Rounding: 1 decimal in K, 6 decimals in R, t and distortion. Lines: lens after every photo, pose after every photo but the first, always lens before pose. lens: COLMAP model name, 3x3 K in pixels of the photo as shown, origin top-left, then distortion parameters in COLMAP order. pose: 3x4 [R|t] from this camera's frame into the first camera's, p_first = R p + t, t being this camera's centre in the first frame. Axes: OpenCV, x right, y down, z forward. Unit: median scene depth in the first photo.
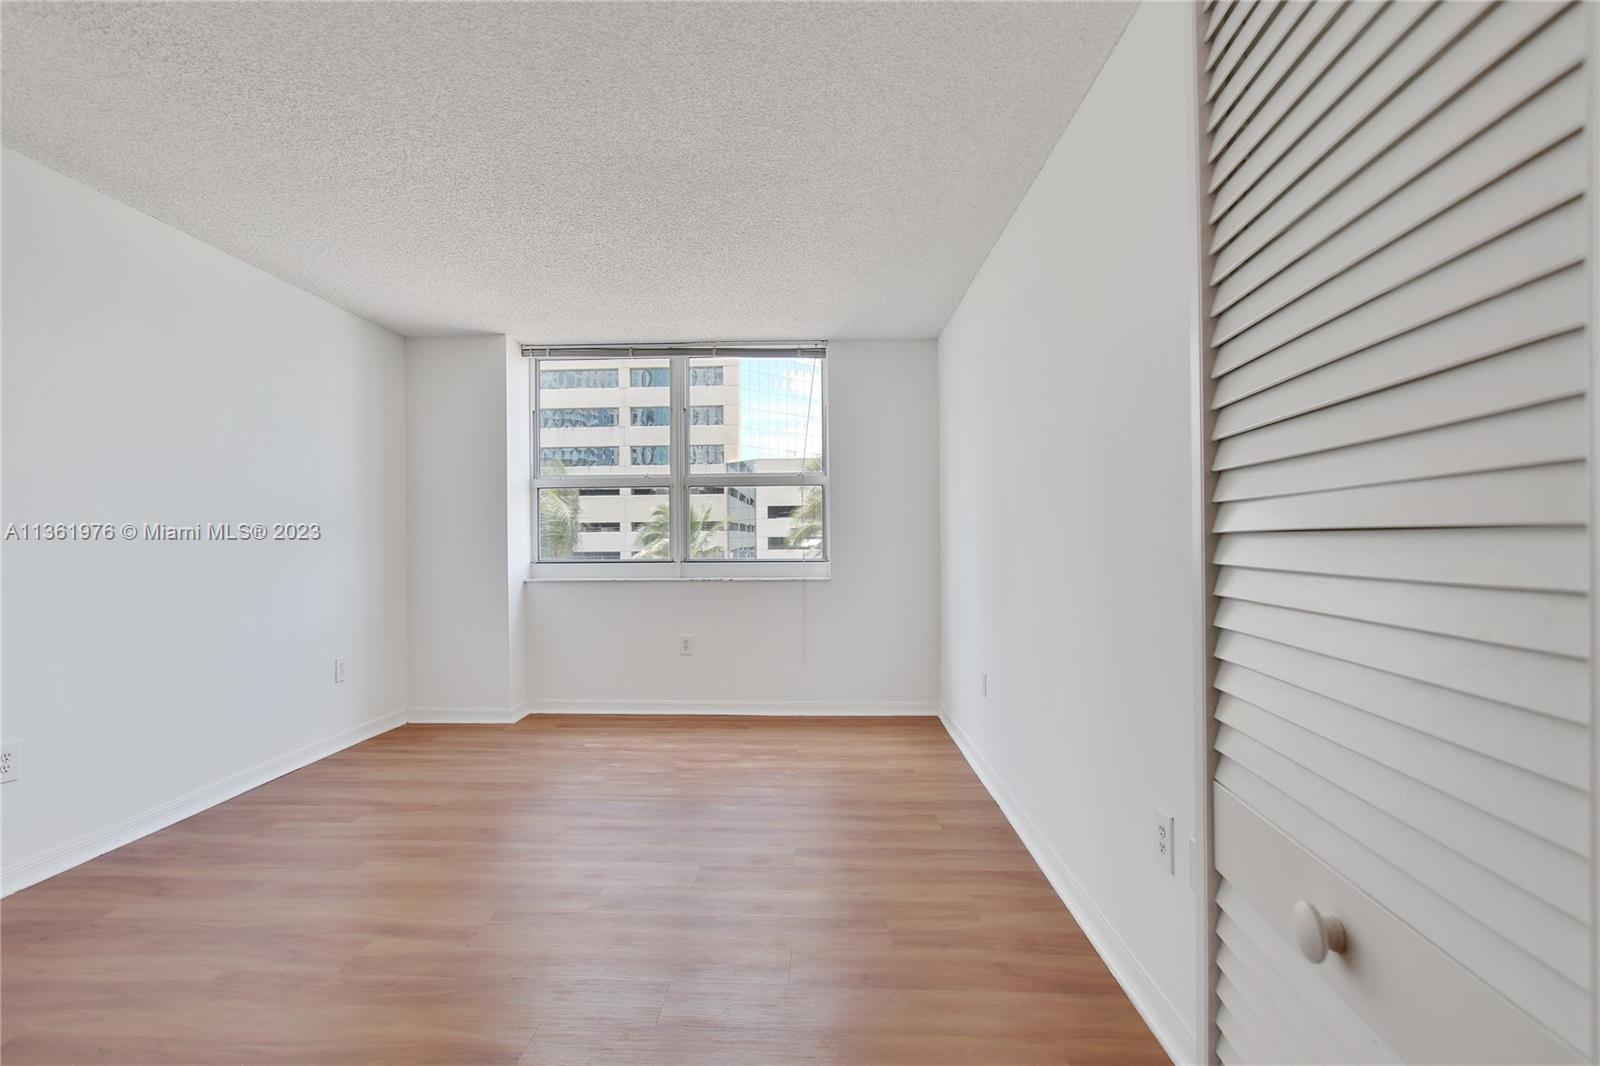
lens RADIAL K [[761.9, 0, 800.0], [0, 761.9, 533.0], [0, 0, 1]] dist [-0.016637, 0.000404]
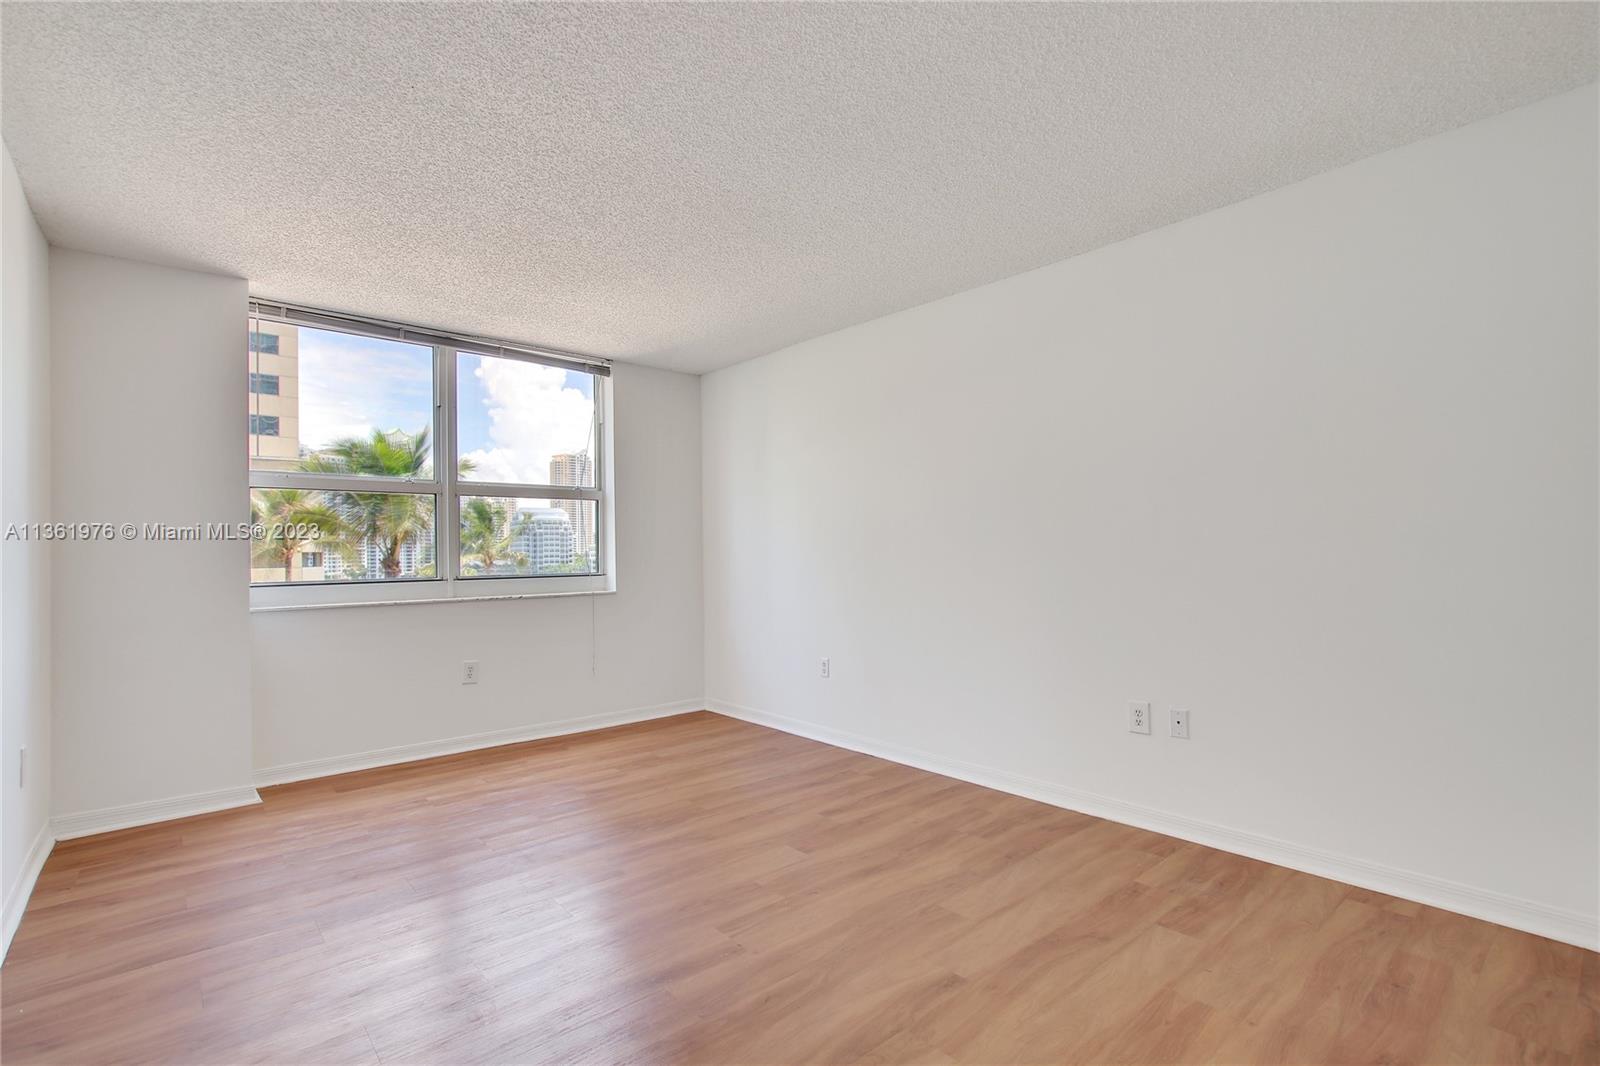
lens RADIAL K [[753.0, 0, 789.5], [0, 753.0, 533.4], [0, 0, 1]] dist [-0.002674, 0.001199]
pose [[0.723710, 0.015129, 0.689938, -0.613066], [-0.000211, 0.999764, -0.021703, 0.003769], [-0.690104, 0.015561, 0.723543, 0.126030]]
